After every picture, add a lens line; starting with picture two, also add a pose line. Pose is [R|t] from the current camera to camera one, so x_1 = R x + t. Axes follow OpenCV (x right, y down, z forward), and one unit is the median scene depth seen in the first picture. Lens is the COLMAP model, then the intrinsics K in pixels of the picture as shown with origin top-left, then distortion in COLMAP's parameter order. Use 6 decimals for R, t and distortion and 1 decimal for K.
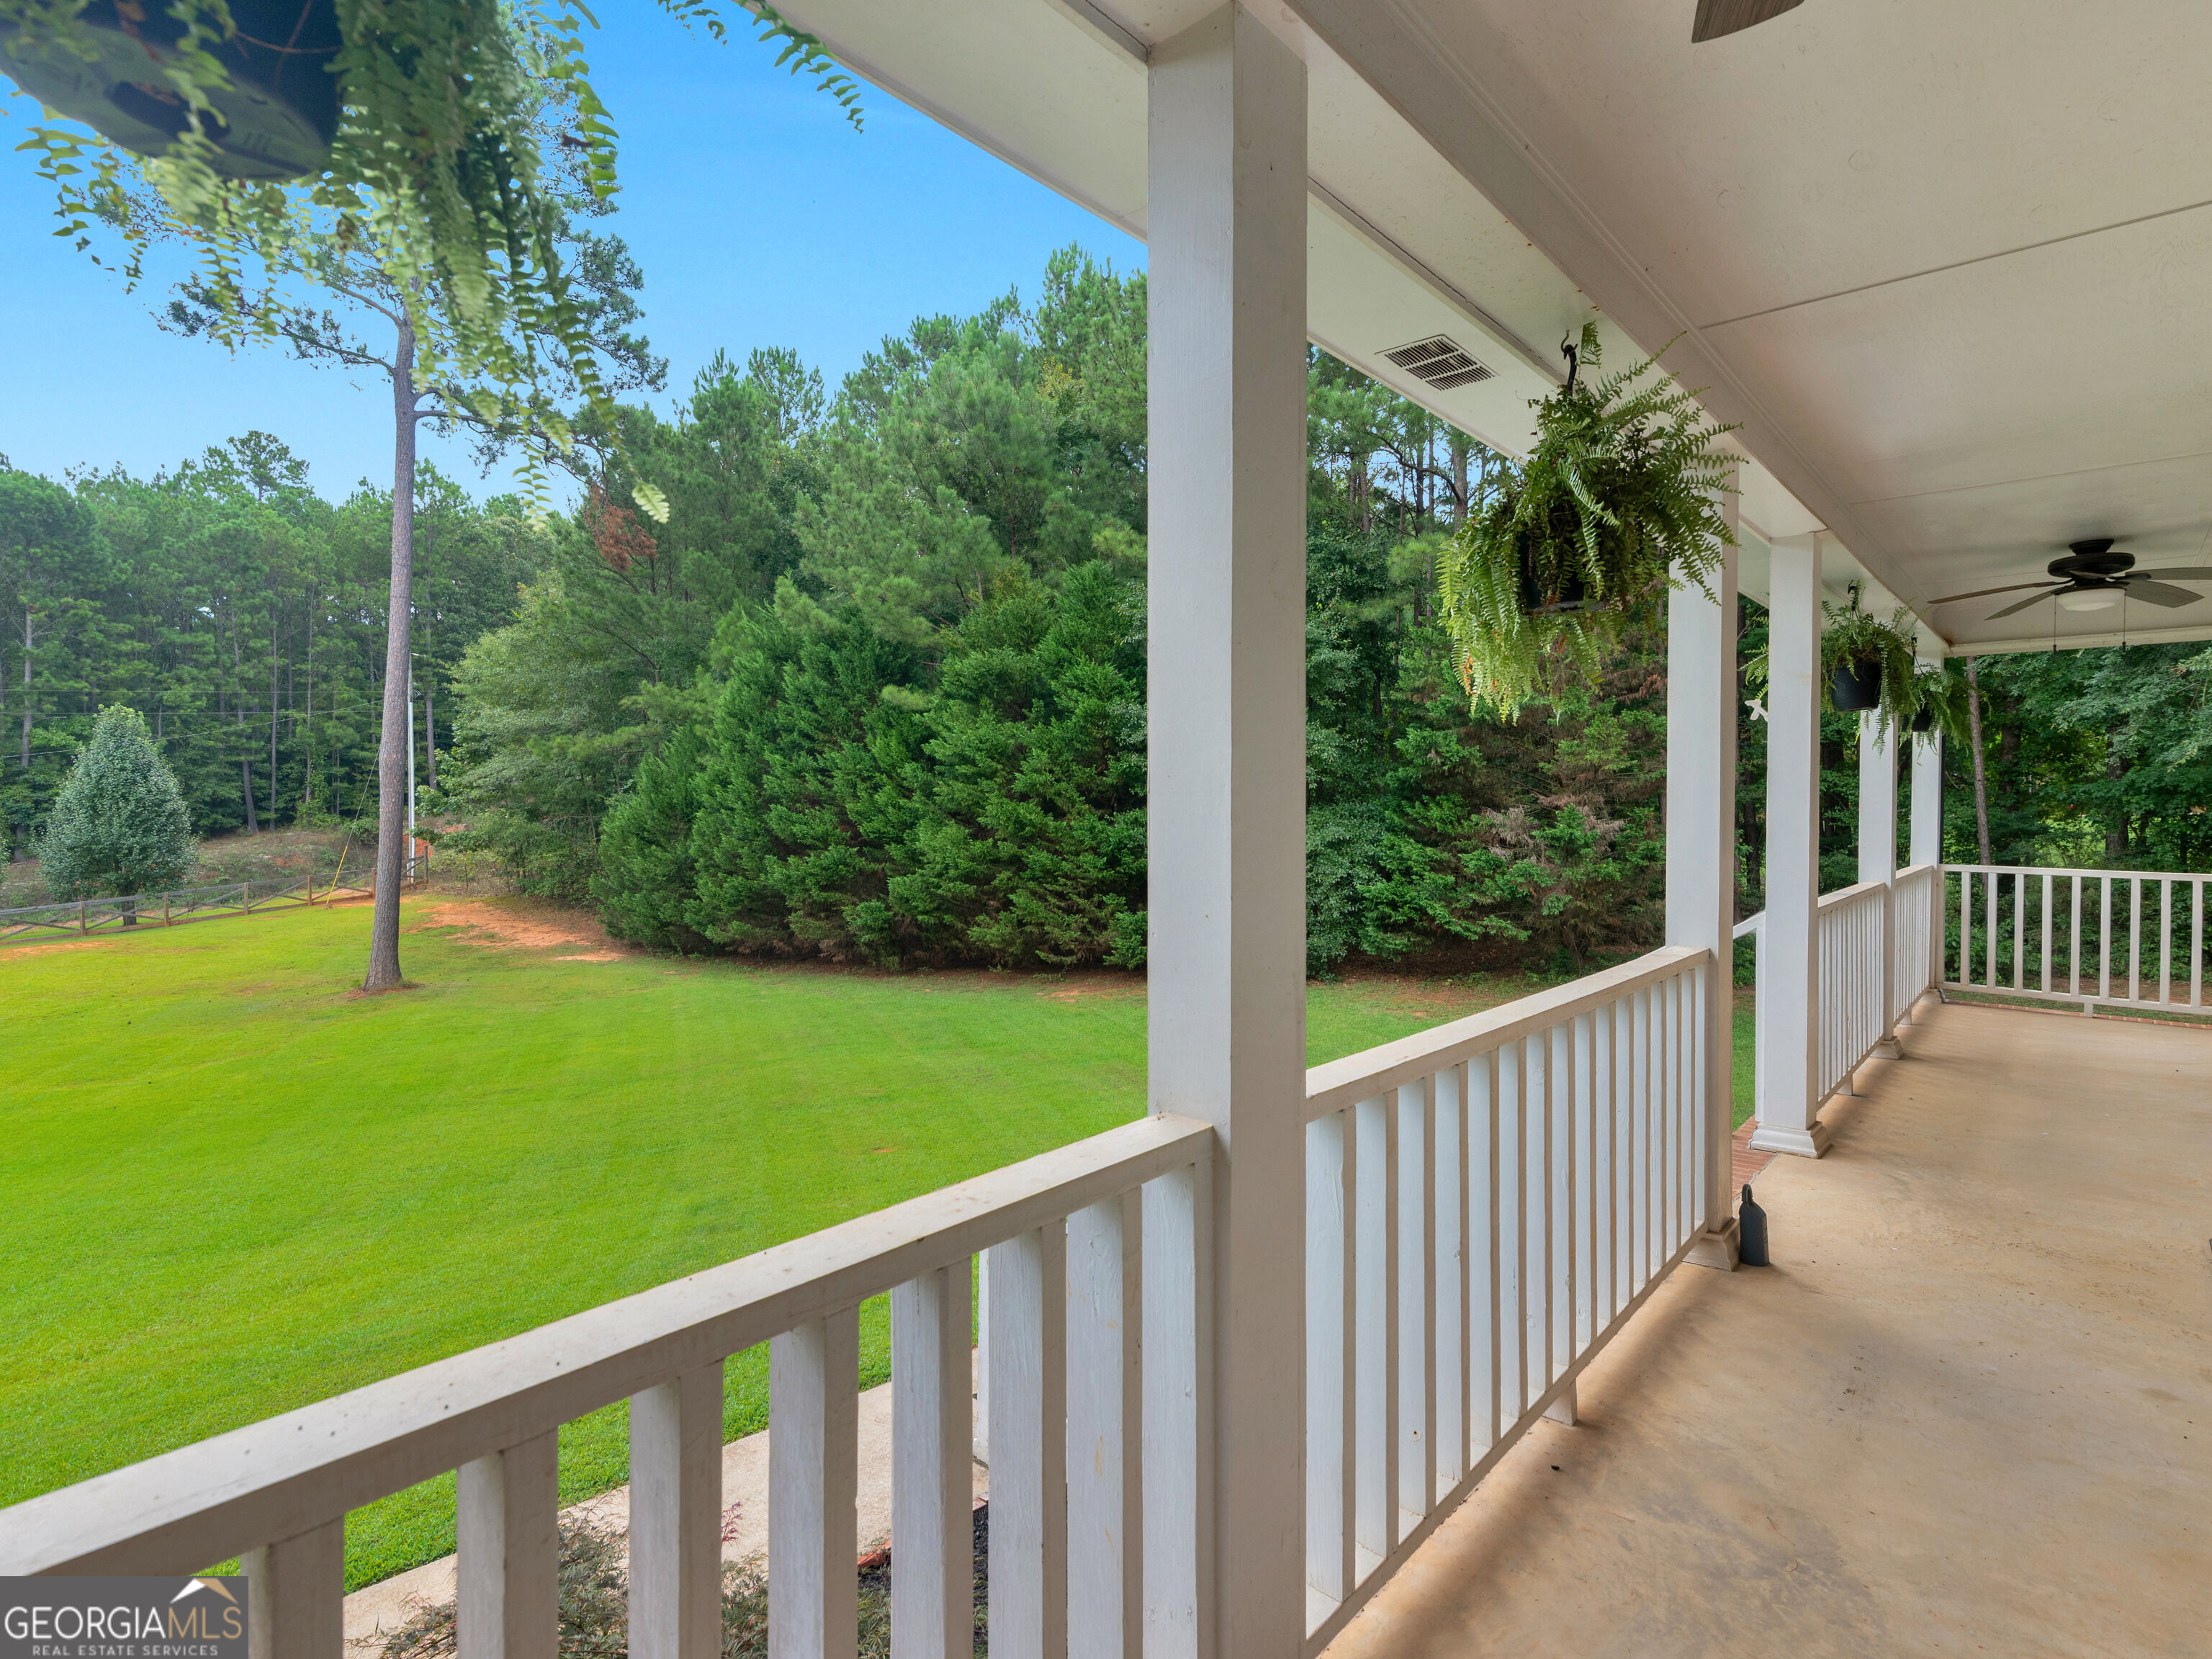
lens RADIAL K [[1132.8, 0, 1158.0], [0, 1132.8, 814.1], [0, 0, 1]] dist [0.011790, 0.000571]
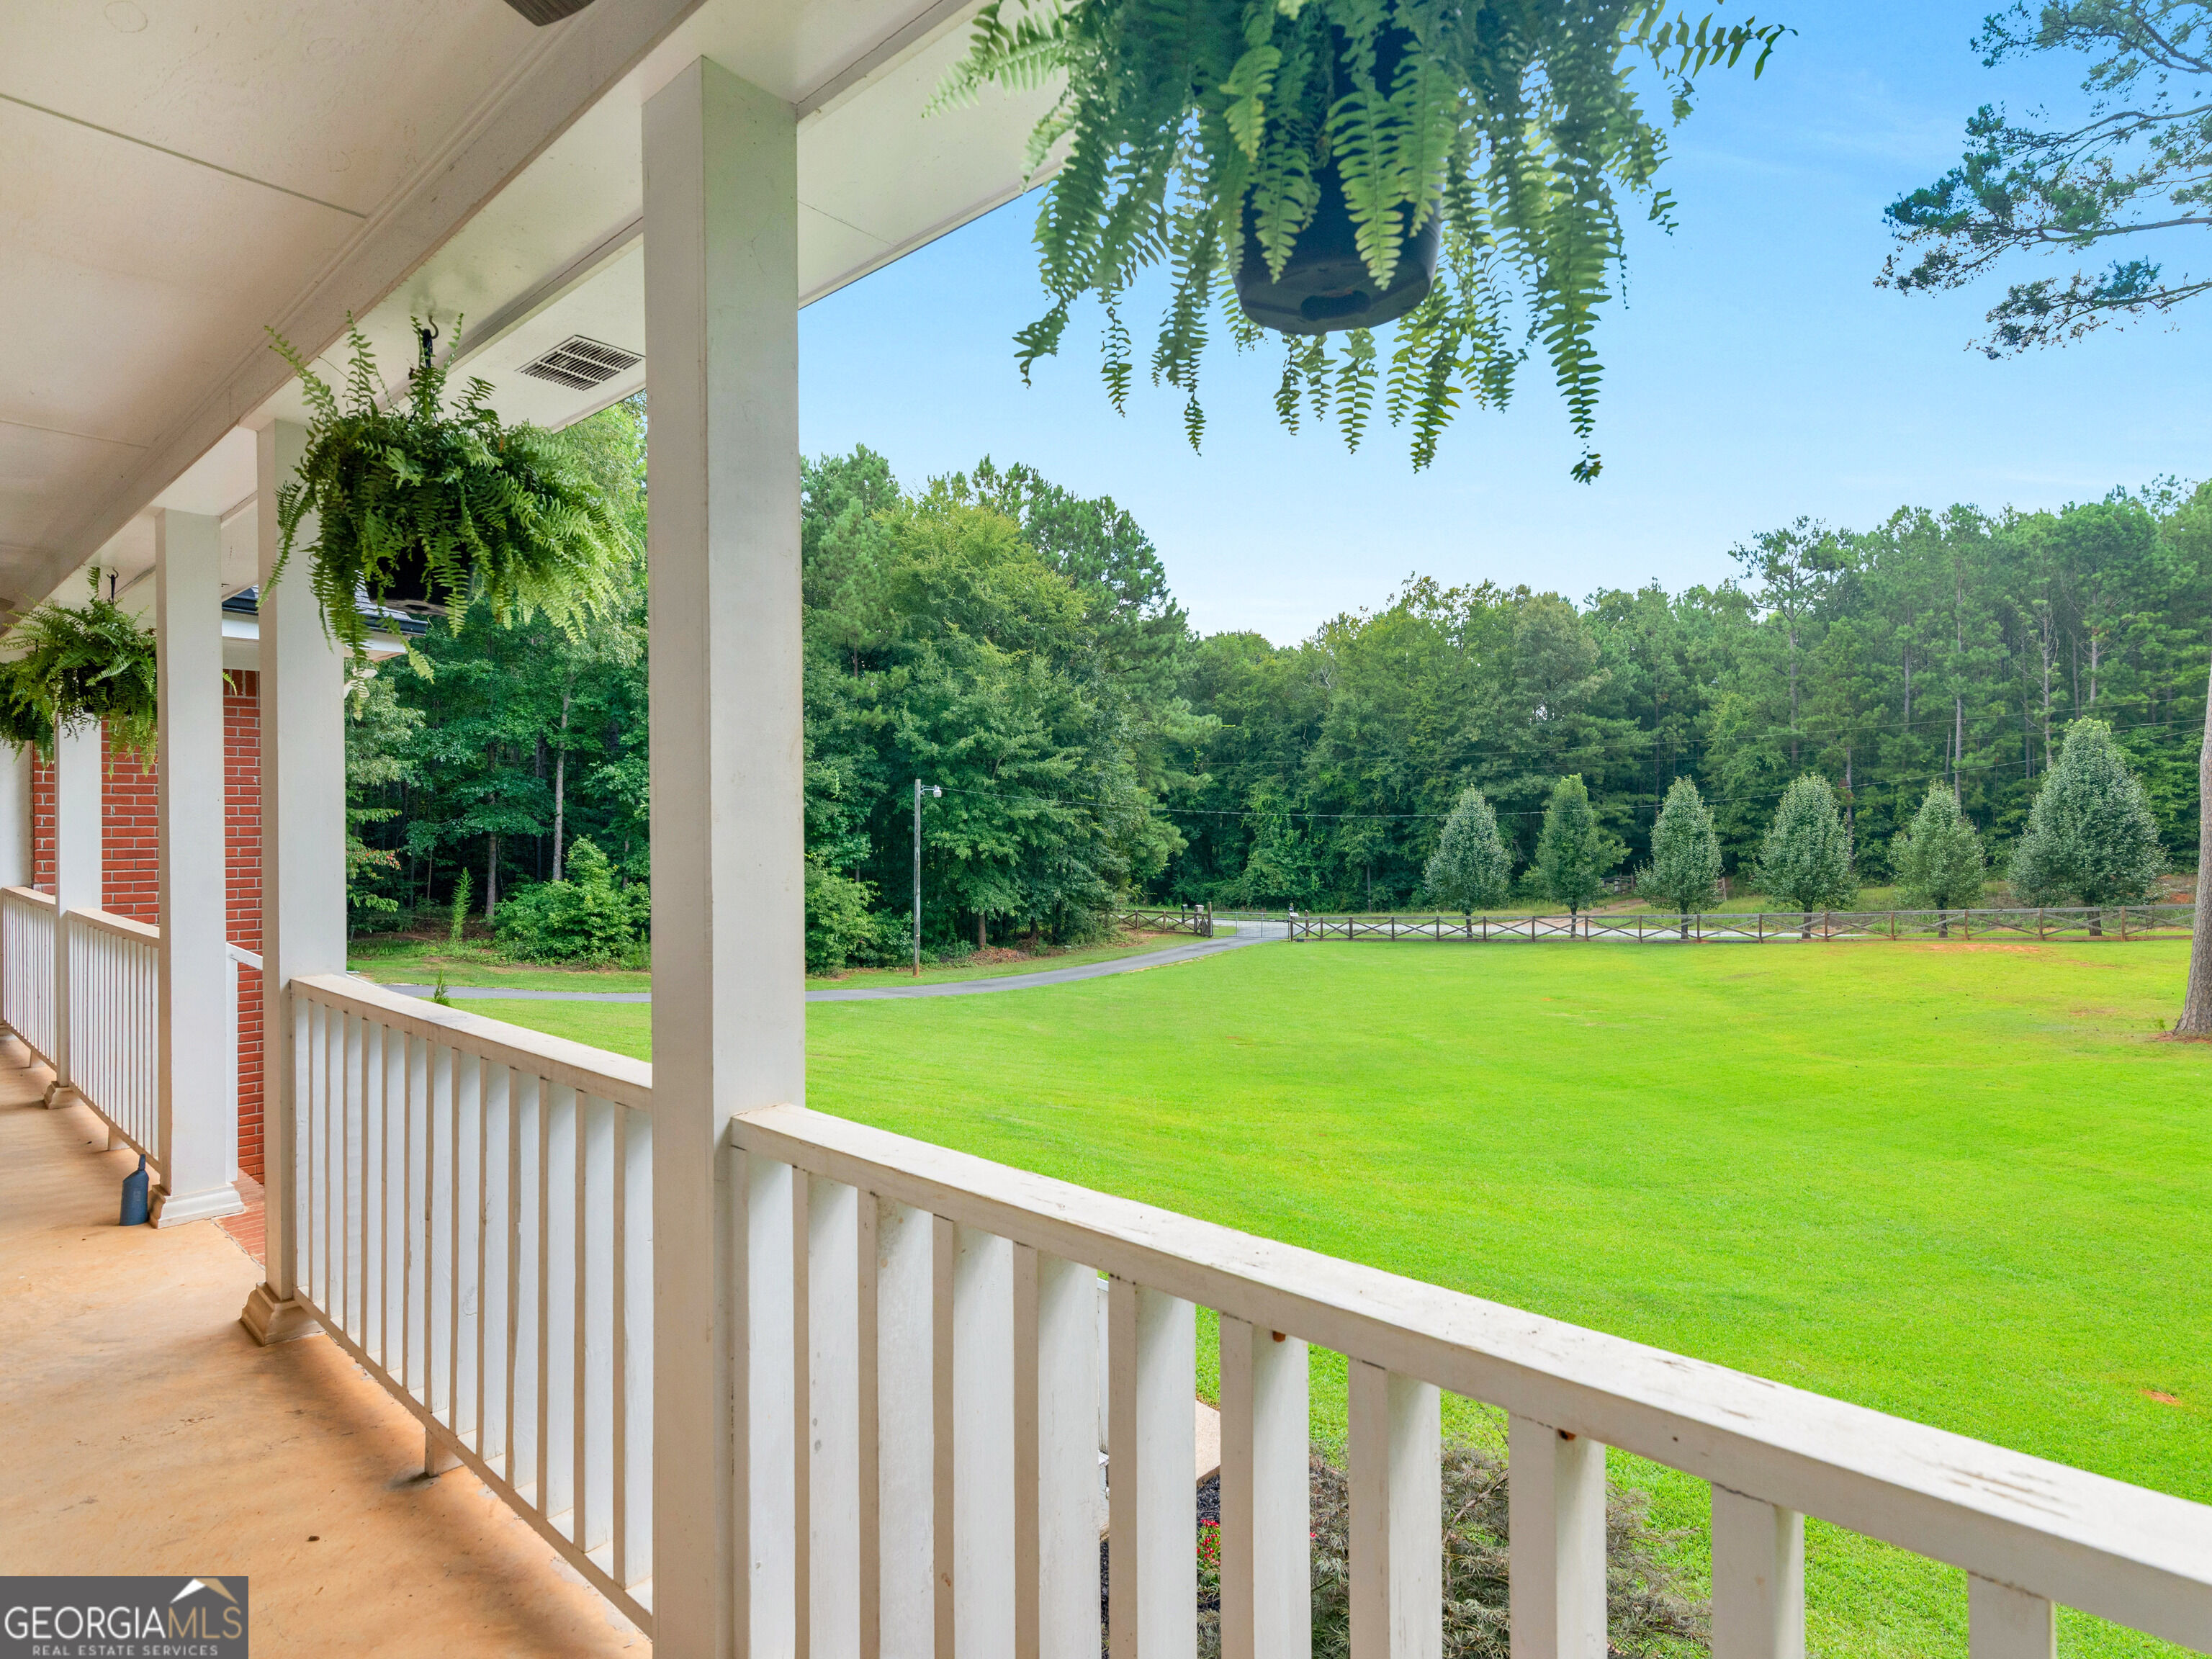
lens RADIAL K [[1132.8, 0, 1099.8], [0, 1132.8, 814.1], [0, 0, 1]] dist [0.011790, 0.000571]
pose [[-0.017102, -0.000295, -0.999854, 0.118805], [-0.009726, 0.999953, -0.000129, -0.001420], [0.999806, 0.009722, -0.017104, 0.143040]]
